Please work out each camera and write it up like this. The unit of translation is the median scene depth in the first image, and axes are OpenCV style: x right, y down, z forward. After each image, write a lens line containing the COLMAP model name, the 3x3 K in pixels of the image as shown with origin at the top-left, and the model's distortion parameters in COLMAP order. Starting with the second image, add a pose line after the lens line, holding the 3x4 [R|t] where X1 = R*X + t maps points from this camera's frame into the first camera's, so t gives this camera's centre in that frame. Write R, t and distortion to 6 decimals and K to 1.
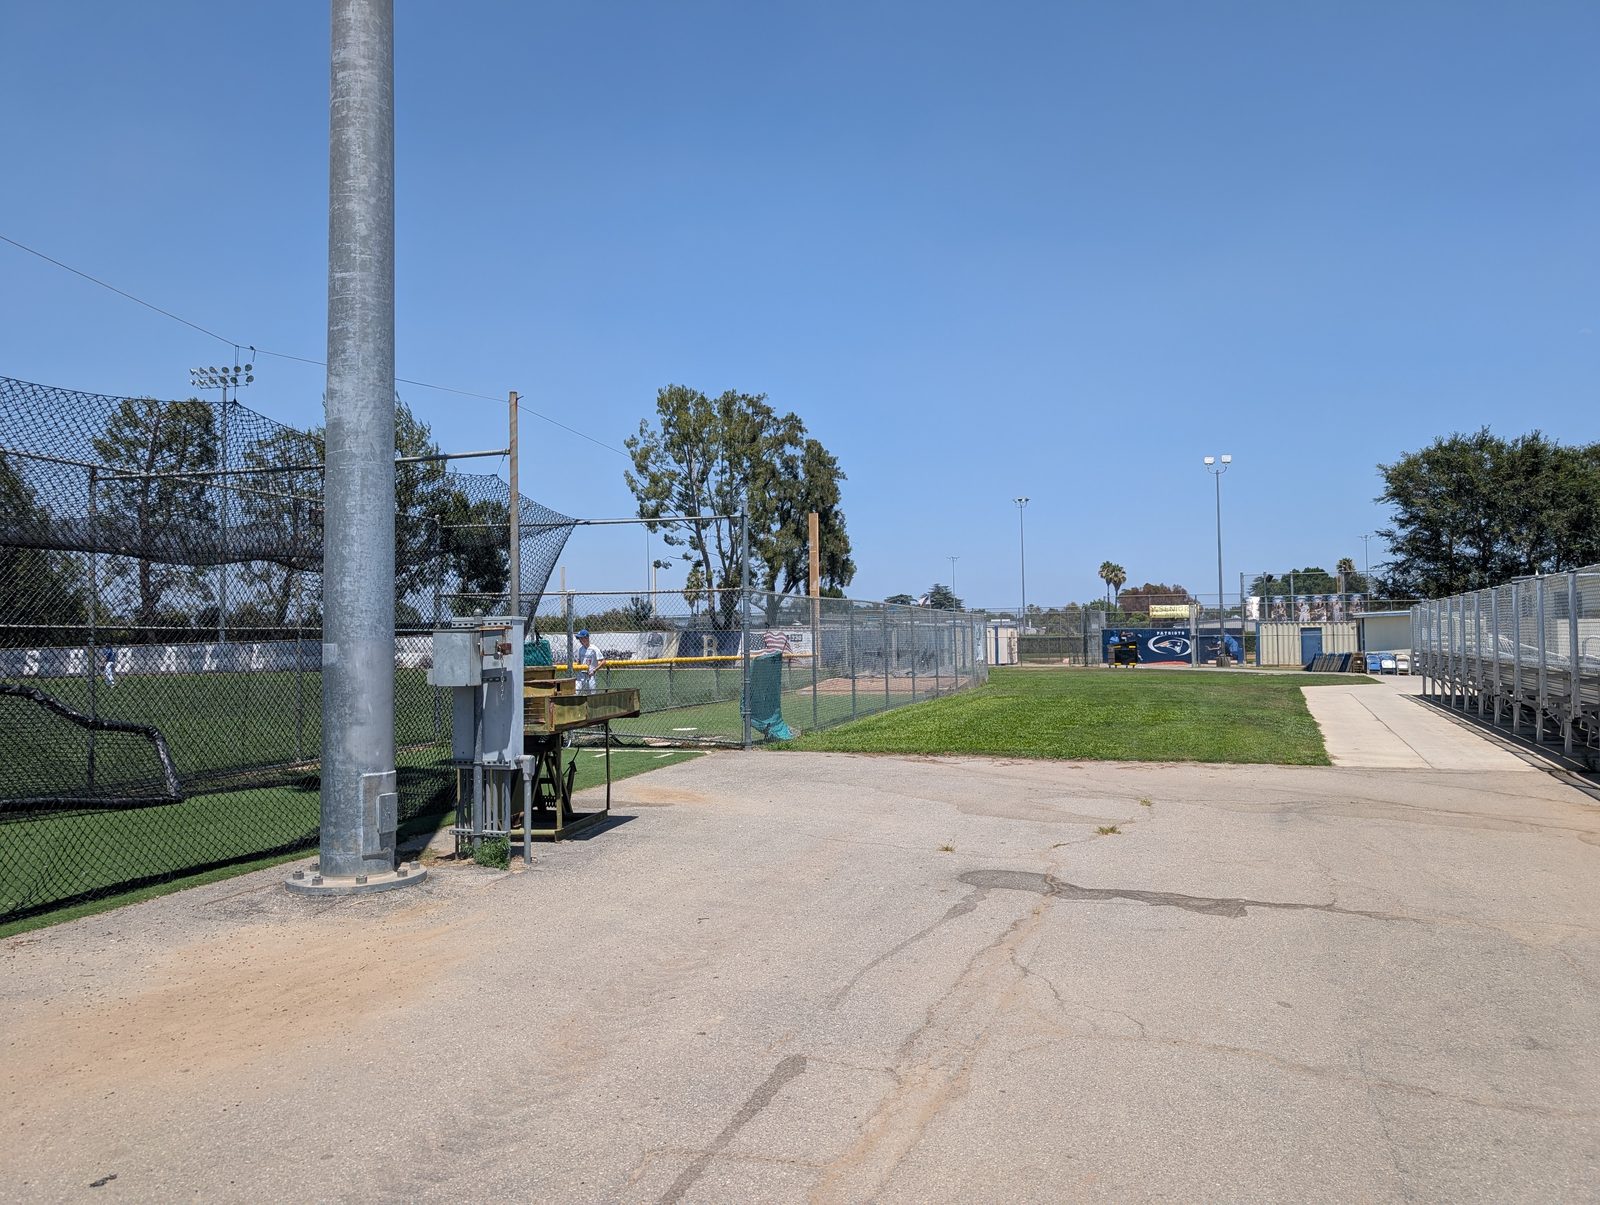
lens RADIAL K [[1102.0, 0, 799.6], [0, 1102.0, 591.0], [0, 0, 1]] dist [0.000679, 0.000440]
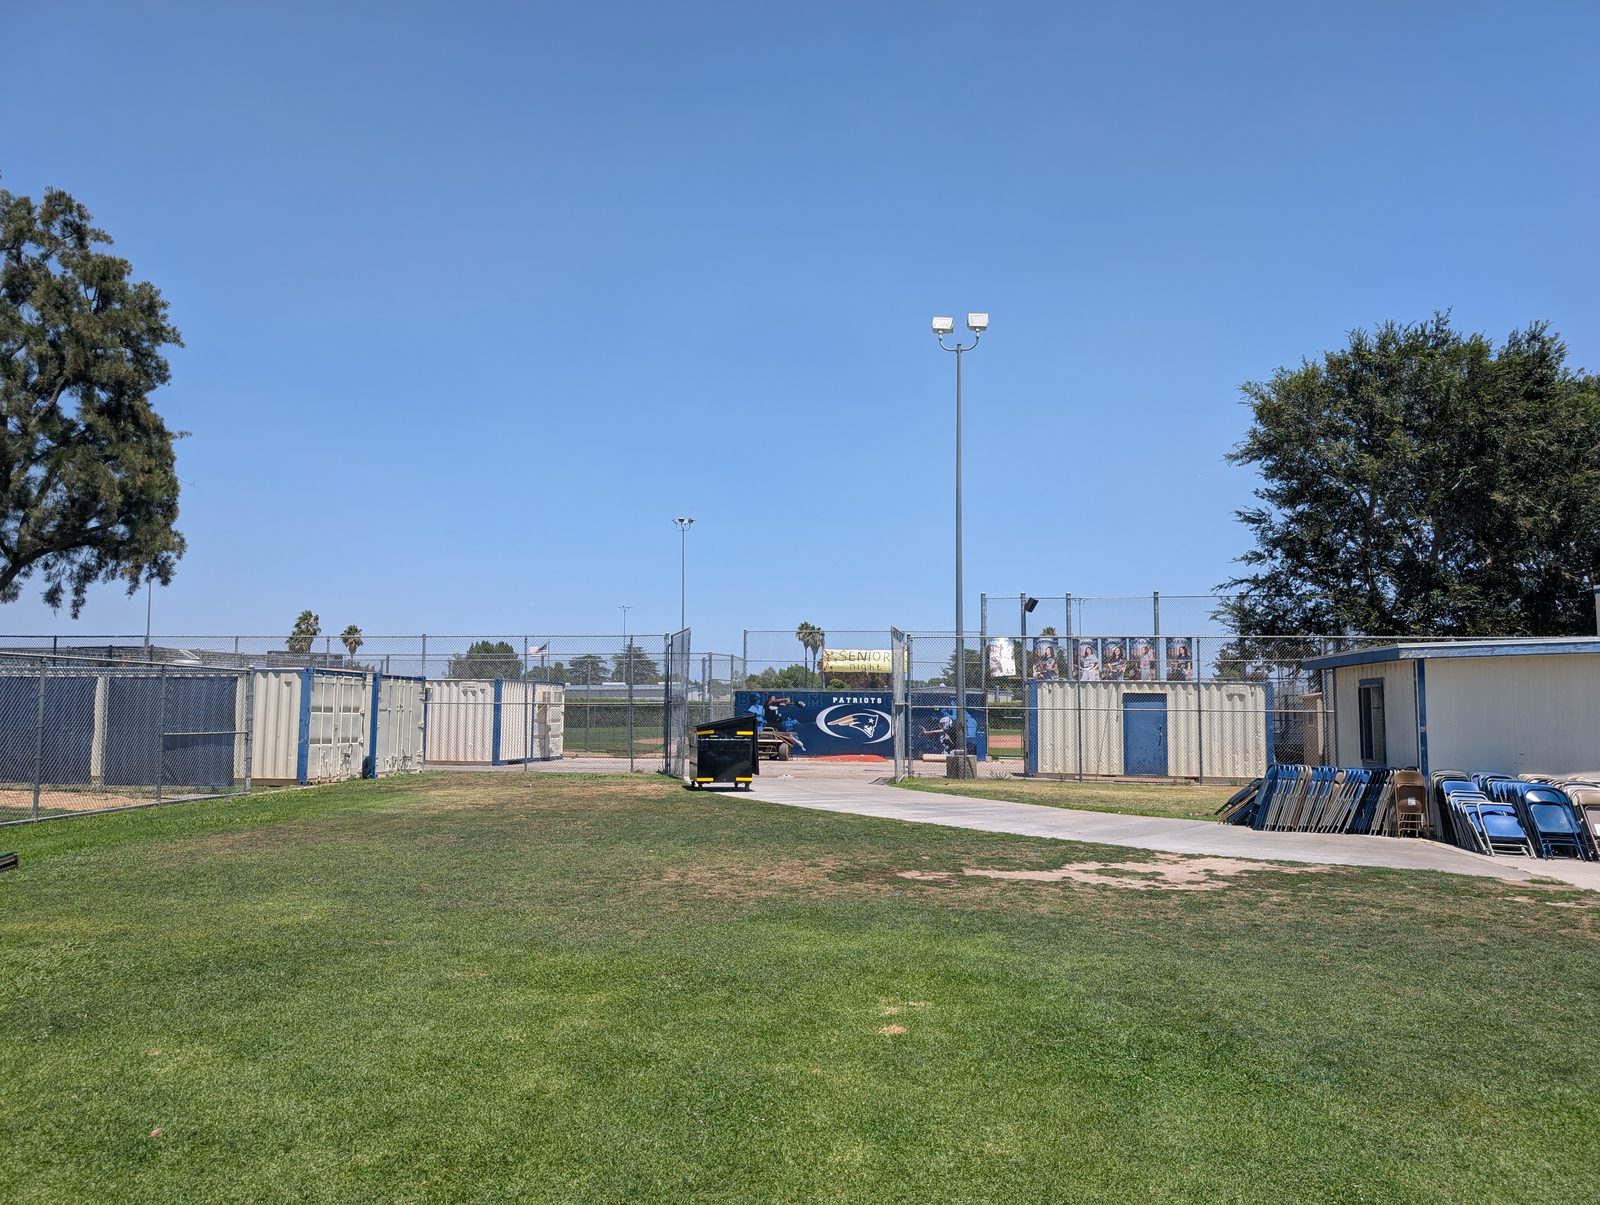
lens RADIAL K [[1217.3, 0, 800.0], [0, 1217.3, 602.5], [0, 0, 1]] dist [0.077956, -0.001561]
pose [[0.964175, 0.039284, 0.262341, 0.159826], [-0.028794, 0.998629, -0.043715, 0.018232], [-0.263699, 0.034596, 0.963984, 0.455685]]
